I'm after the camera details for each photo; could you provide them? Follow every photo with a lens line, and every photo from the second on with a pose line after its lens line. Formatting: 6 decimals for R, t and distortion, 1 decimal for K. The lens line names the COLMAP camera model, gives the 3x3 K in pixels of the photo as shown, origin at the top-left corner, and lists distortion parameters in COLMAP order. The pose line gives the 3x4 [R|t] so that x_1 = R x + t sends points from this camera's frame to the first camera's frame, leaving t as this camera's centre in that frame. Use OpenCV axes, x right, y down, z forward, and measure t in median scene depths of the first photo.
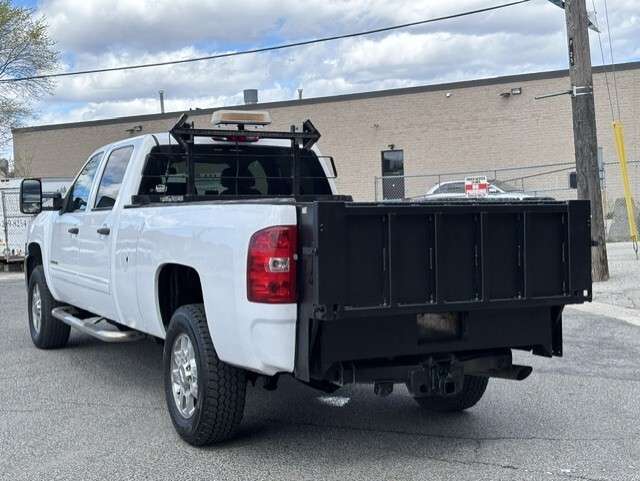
lens RADIAL K [[970.4, 0, 320.0], [0, 970.4, 240.5], [0, 0, 1]] dist [0.172781, -0.611799]
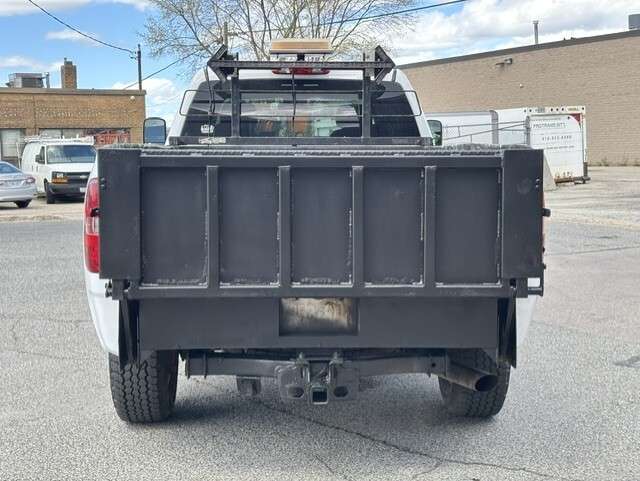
lens RADIAL K [[970.4, 0, 320.0], [0, 970.4, 240.5], [0, 0, 1]] dist [0.172781, -0.611799]
pose [[0.906835, 0.051103, -0.418376, 0.313893], [-0.023508, 0.997210, 0.070851, -0.017003], [0.420829, -0.054415, 0.905506, 0.223159]]
